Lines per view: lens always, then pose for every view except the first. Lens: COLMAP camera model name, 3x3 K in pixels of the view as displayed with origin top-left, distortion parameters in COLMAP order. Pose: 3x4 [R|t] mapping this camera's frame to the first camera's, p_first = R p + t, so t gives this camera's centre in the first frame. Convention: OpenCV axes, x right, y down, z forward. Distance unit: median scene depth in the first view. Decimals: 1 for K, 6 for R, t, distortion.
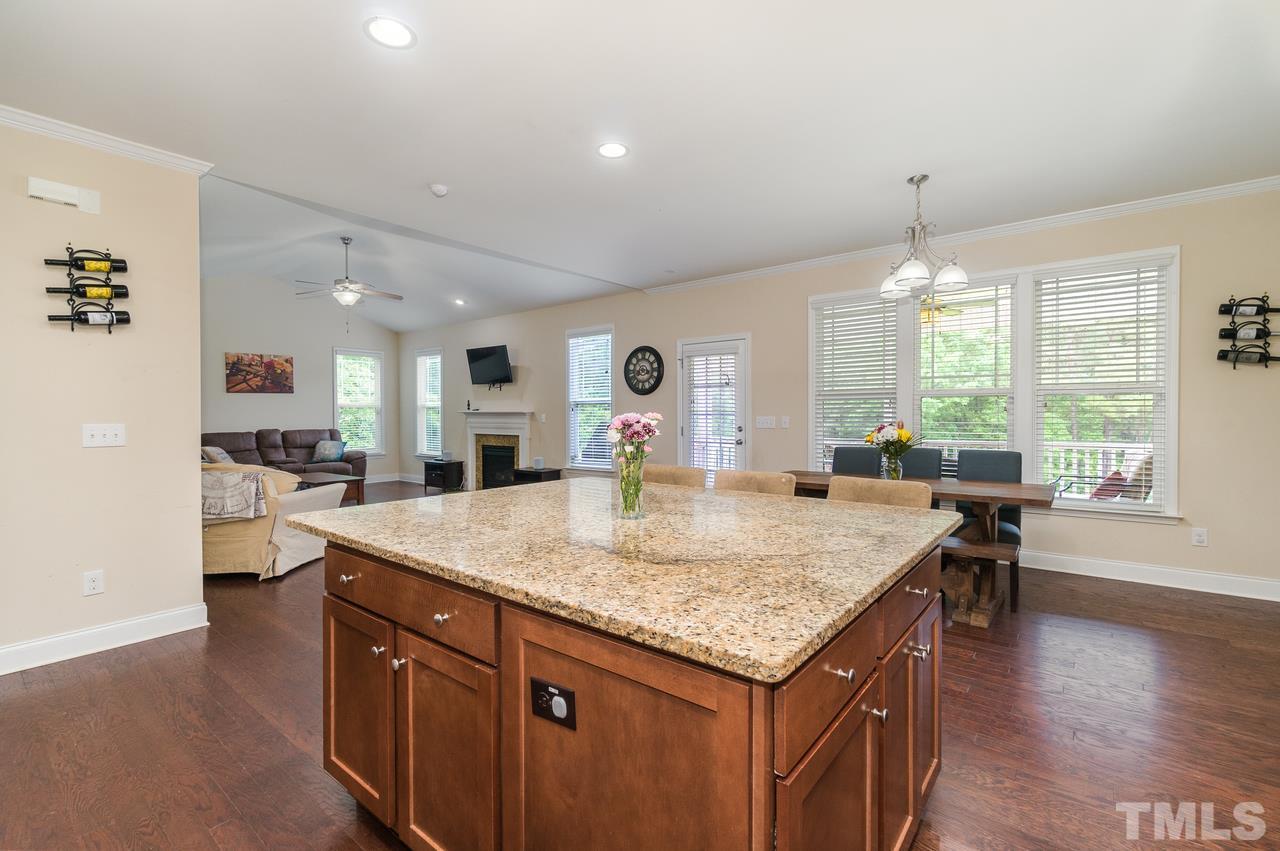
lens RADIAL K [[563.6, 0, 624.3], [0, 563.6, 418.4], [0, 0, 1]] dist [-0.003191, 0.002185]
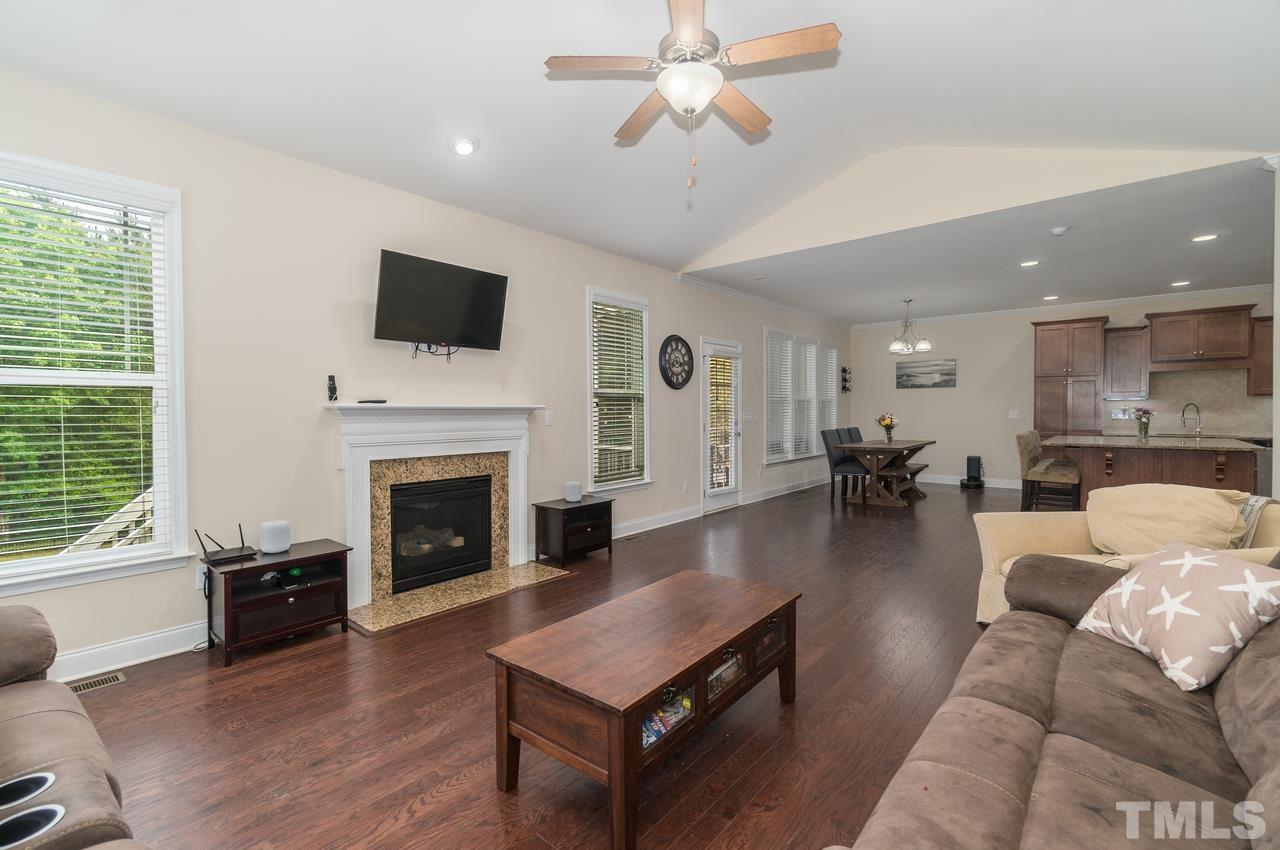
lens RADIAL K [[563.6, 0, 646.3], [0, 563.6, 414.8], [0, 0, 1]] dist [-0.003191, 0.002185]
pose [[0.001376, -0.004143, 0.999990, -0.701782], [0.016414, 0.999857, 0.004120, -0.004093], [-0.999864, 0.016408, 0.001443, 0.846778]]
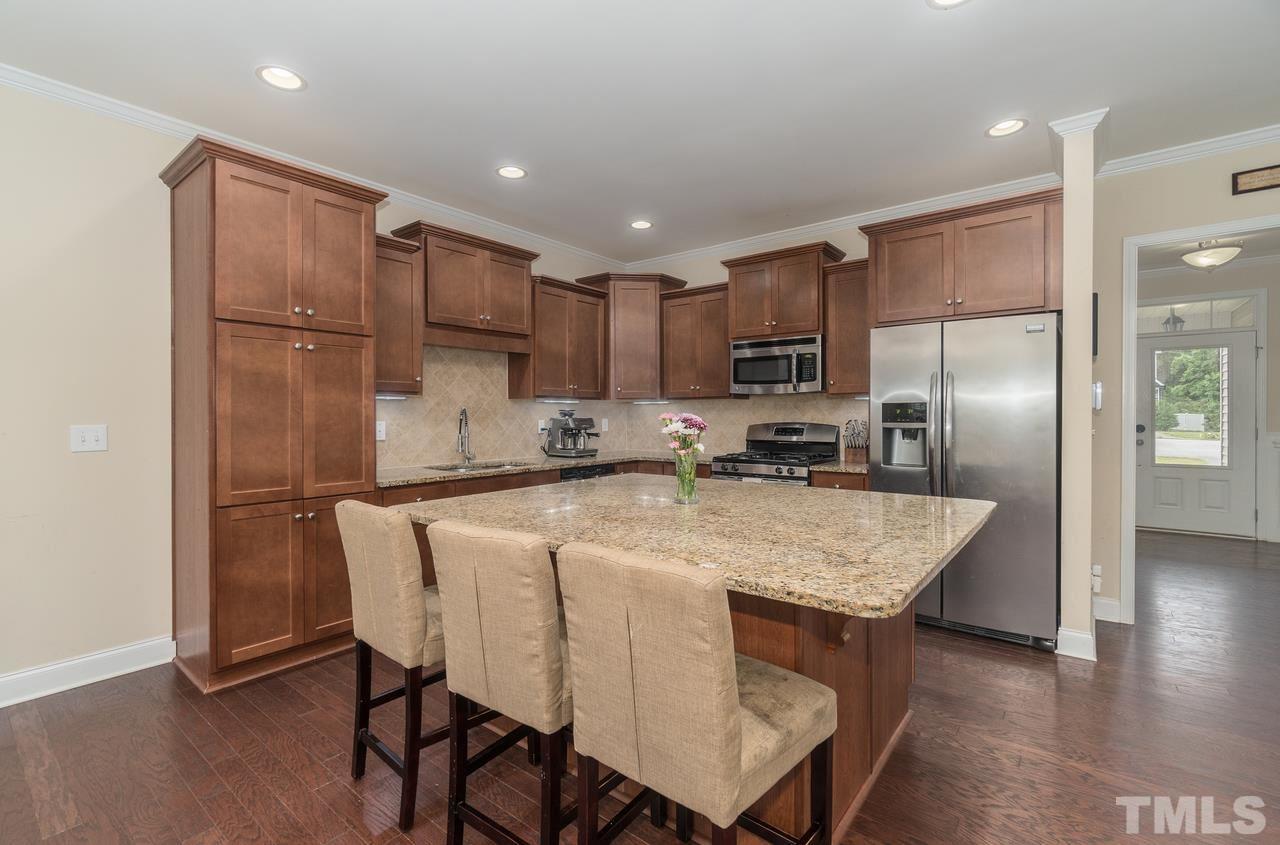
lens RADIAL K [[563.6, 0, 628.6], [0, 563.6, 412.9], [0, 0, 1]] dist [-0.003191, 0.002185]
pose [[-0.999738, 0.009335, -0.020922, 0.028784], [0.009133, 0.999911, 0.009733, -0.004035], [0.021011, 0.009540, -0.999734, 0.495942]]
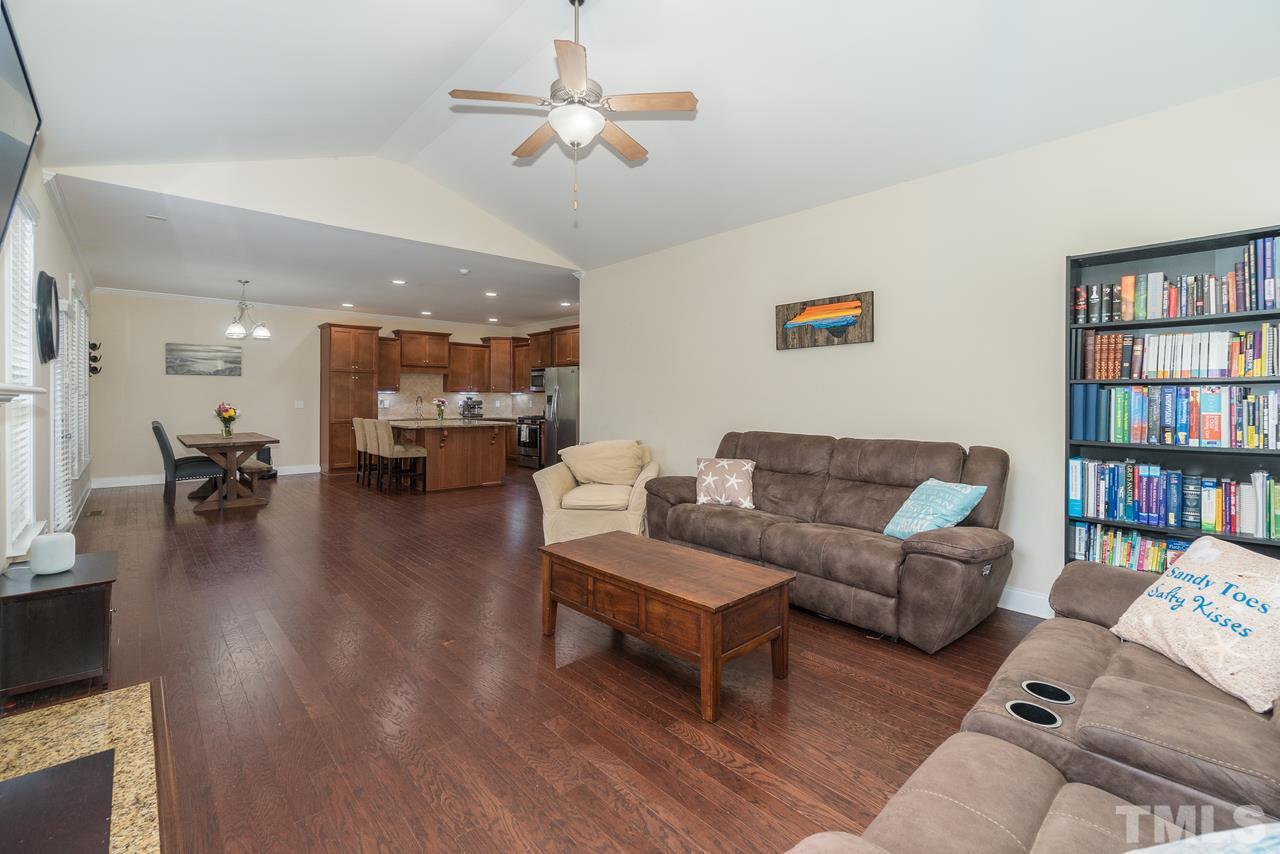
lens RADIAL K [[563.6, 0, 623.1], [0, 563.6, 395.1], [0, 0, 1]] dist [-0.003191, 0.002185]
pose [[-0.986691, 0.002579, 0.162586, -0.484962], [0.003138, 0.999990, 0.003183, -0.009194], [-0.162576, 0.003651, -0.986689, 1.164437]]
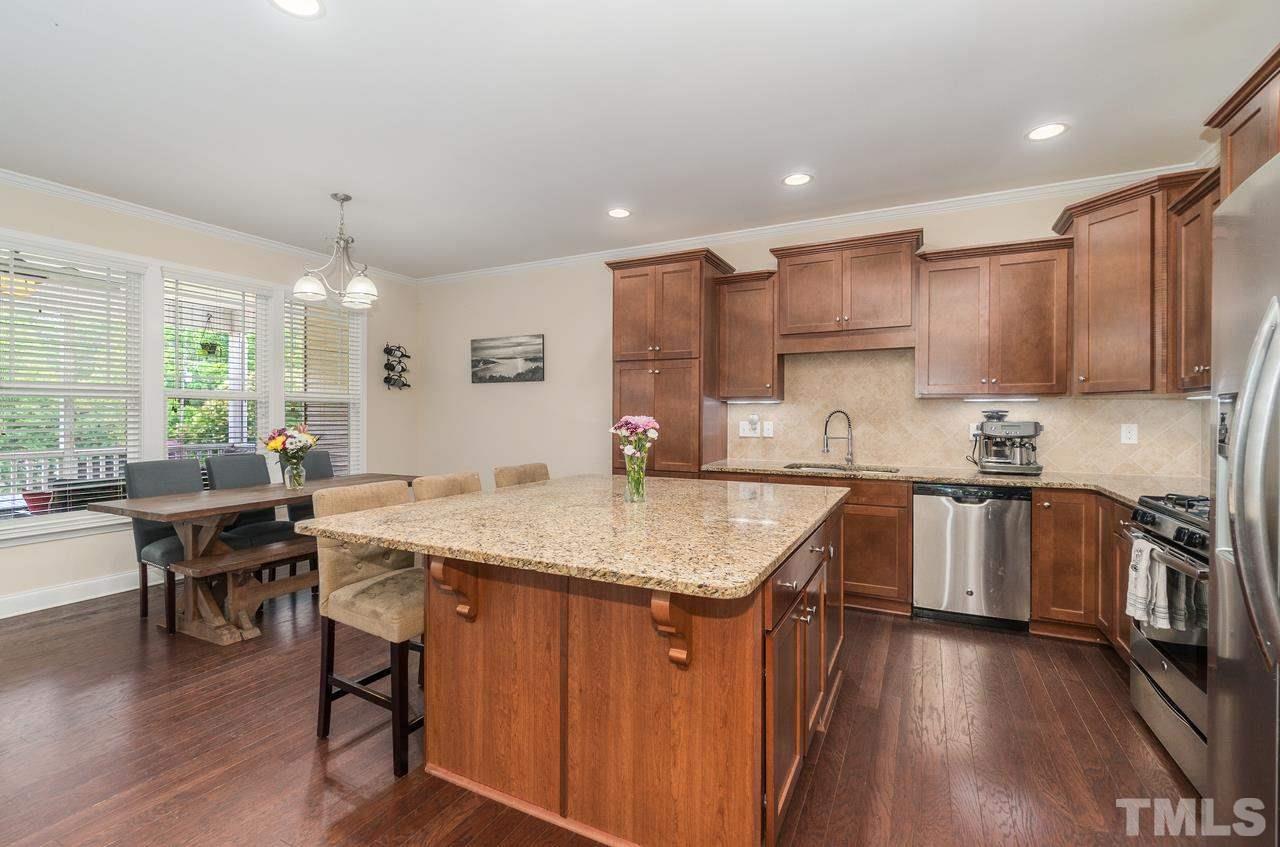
lens RADIAL K [[563.6, 0, 644.4], [0, 563.6, 423.2], [0, 0, 1]] dist [-0.003191, 0.002185]
pose [[-0.231239, -0.005097, 0.972884, -0.277225], [0.009068, 0.999932, 0.007394, 0.001581], [-0.972855, 0.010532, -0.231177, 0.292452]]
